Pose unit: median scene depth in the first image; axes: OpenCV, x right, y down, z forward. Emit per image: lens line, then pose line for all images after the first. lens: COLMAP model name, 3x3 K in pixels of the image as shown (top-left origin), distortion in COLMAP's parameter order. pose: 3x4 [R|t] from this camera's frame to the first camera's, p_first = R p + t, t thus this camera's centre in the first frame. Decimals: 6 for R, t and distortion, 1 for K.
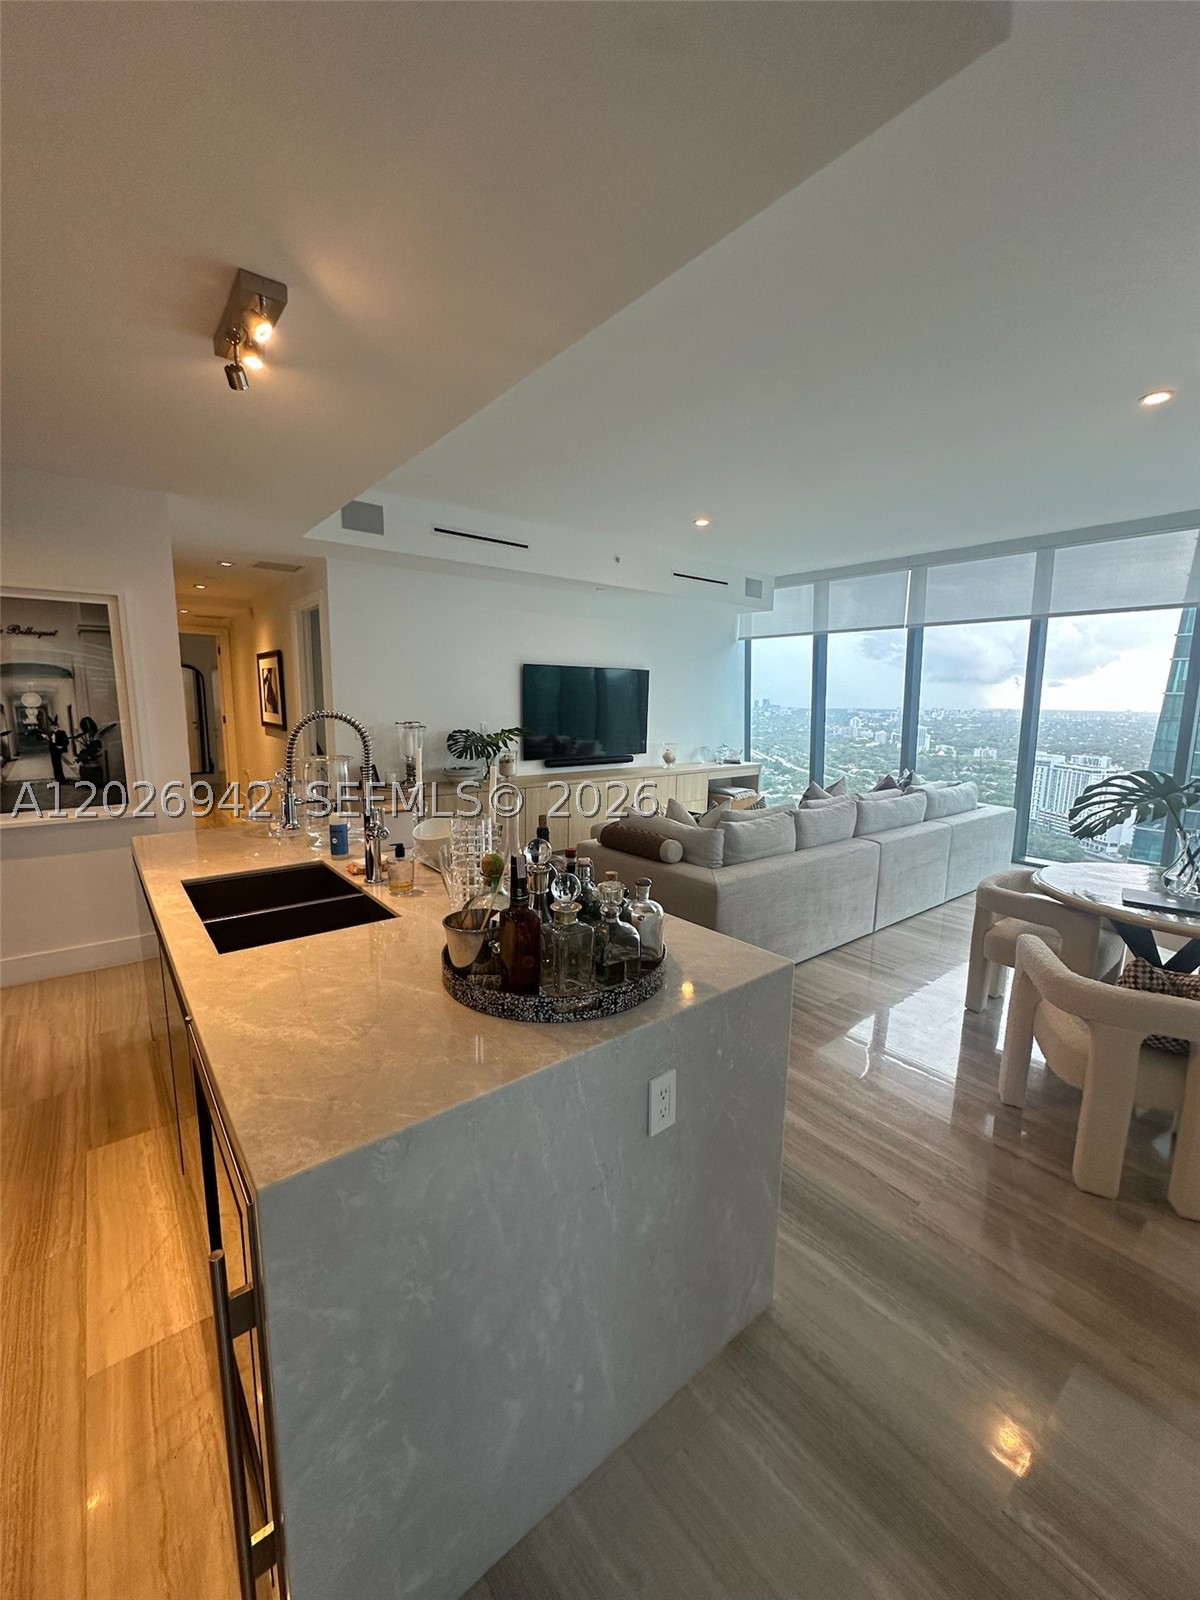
lens RADIAL K [[640.8, 0, 600.0], [0, 640.8, 800.0], [0, 0, 1]] dist [-0.000437, 0.000078]
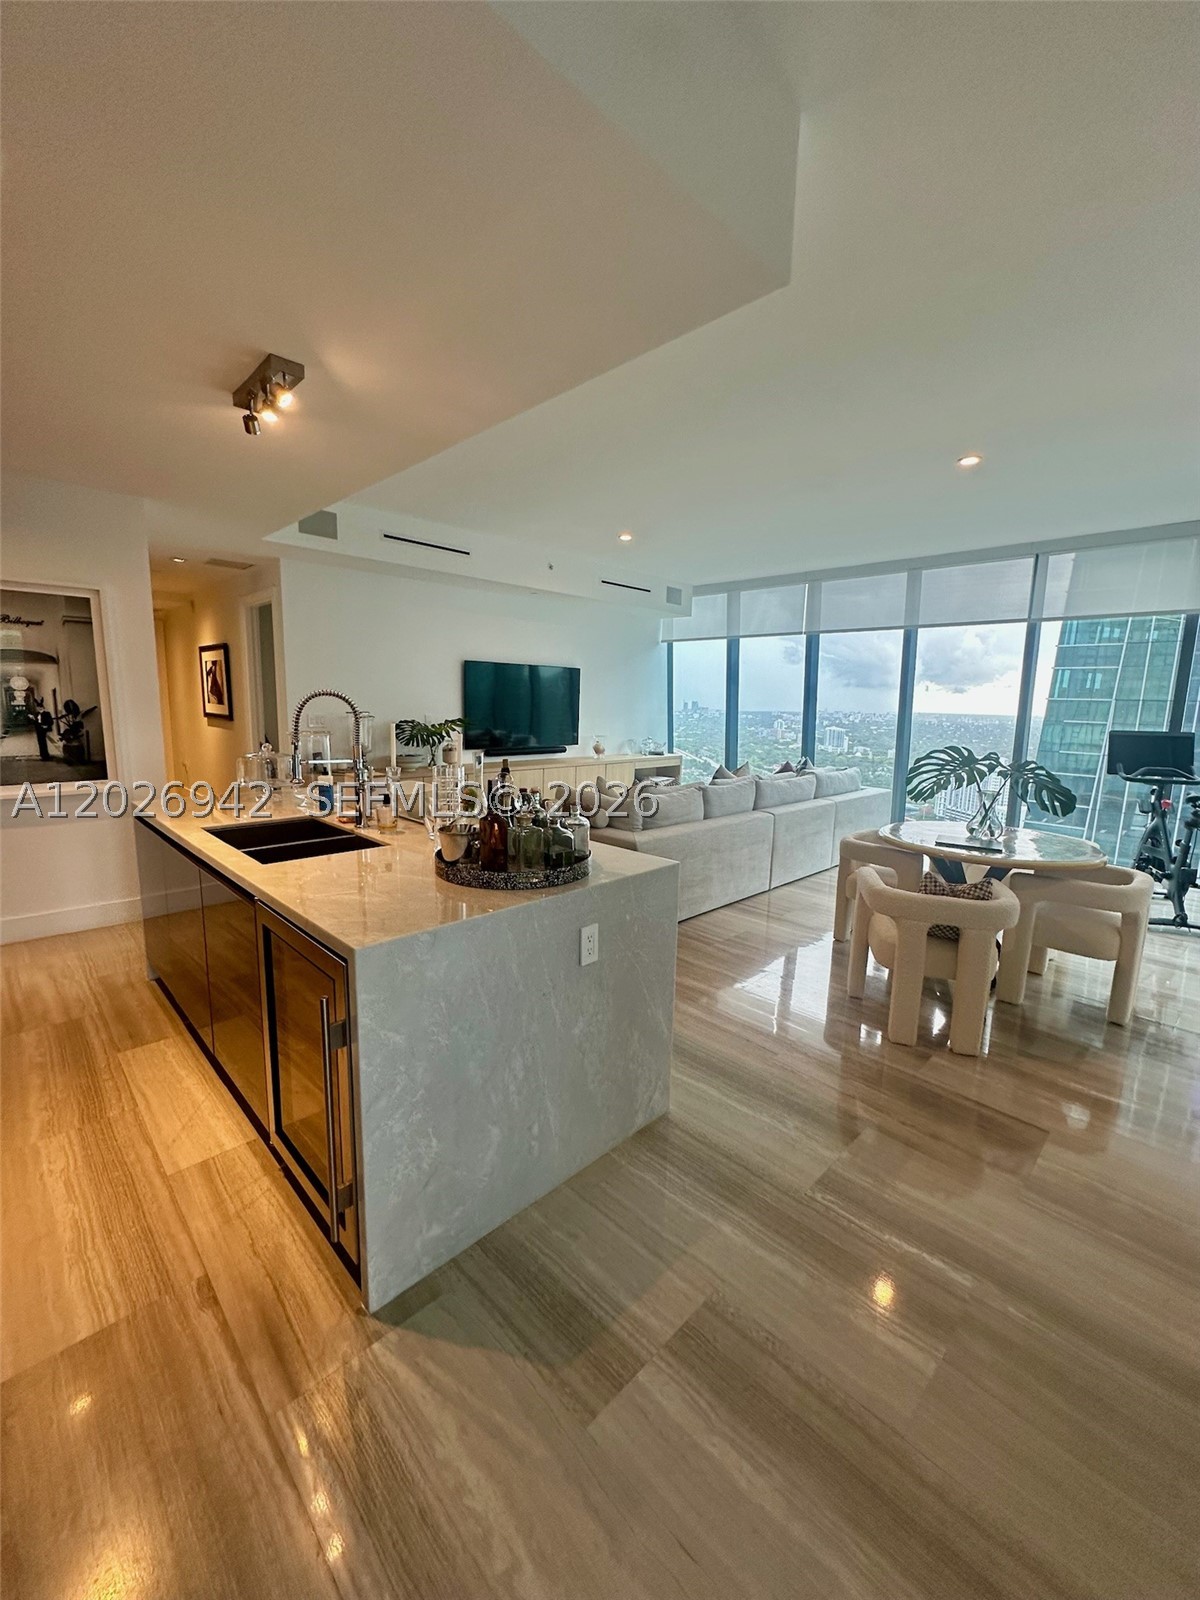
lens RADIAL K [[640.8, 0, 600.0], [0, 640.8, 800.0], [0, 0, 1]] dist [-0.000437, 0.000078]
pose [[0.994424, -0.006393, 0.105265, -0.012973], [0.006554, 0.999978, -0.001180, 0.050080], [-0.105255, 0.001864, 0.994444, -0.190416]]
